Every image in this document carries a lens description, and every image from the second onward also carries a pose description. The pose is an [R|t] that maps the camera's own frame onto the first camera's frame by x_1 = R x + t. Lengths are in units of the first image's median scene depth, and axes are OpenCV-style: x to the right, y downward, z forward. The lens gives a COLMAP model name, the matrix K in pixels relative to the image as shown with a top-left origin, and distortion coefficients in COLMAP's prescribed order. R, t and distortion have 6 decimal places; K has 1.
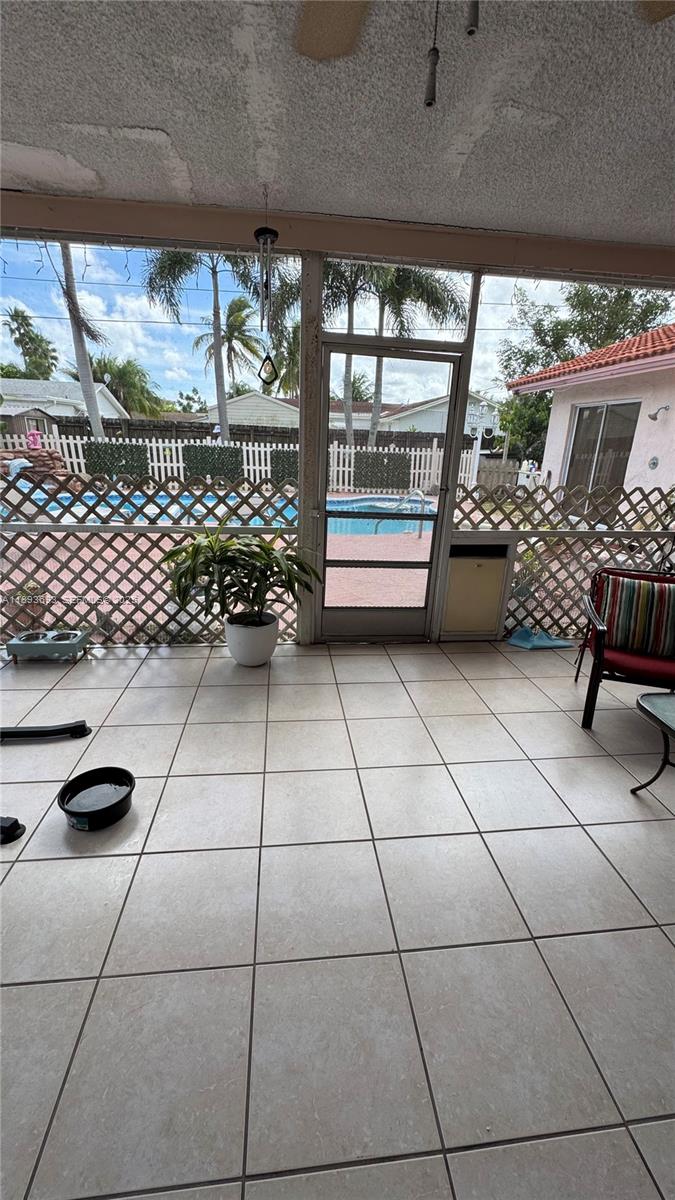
lens RADIAL K [[481.7, 0, 337.2], [0, 481.7, 596.7], [0, 0, 1]] dist [-0.004382, 0.000702]
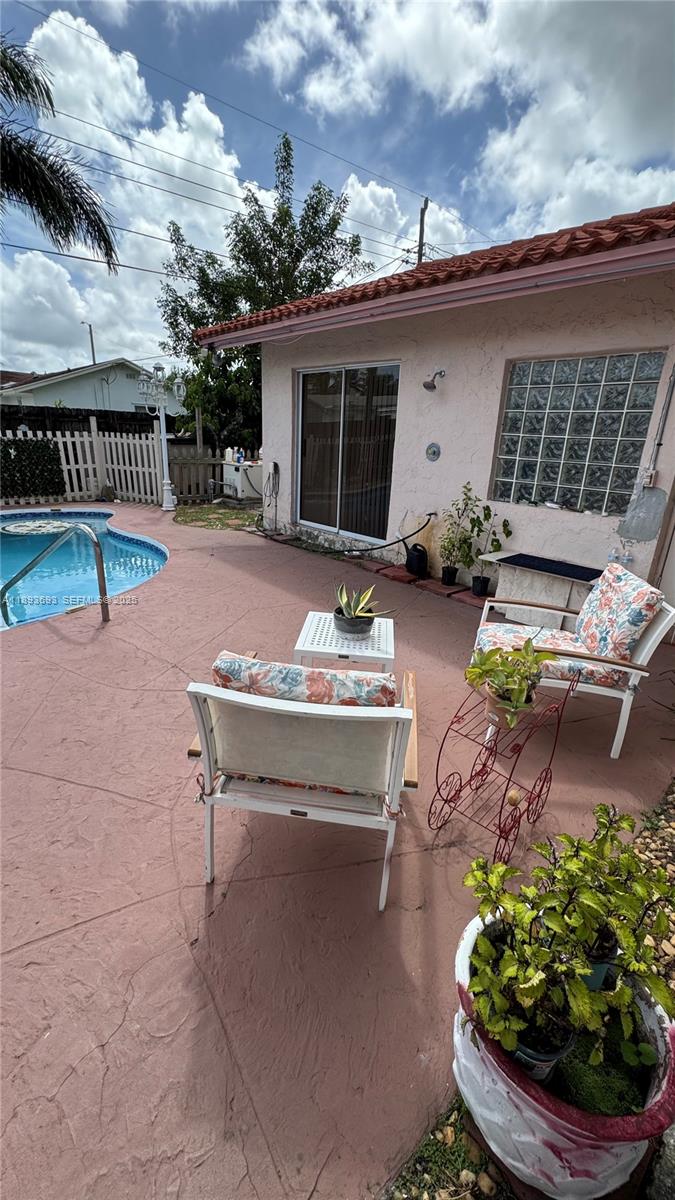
lens RADIAL K [[481.7, 0, 337.2], [0, 481.7, 596.7], [0, 0, 1]] dist [-0.004382, 0.000702]
pose [[0.804355, -0.193920, 0.561611, 0.057485], [0.174979, 0.980632, 0.087995, -0.089123], [-0.567798, 0.027491, 0.822709, 0.284305]]
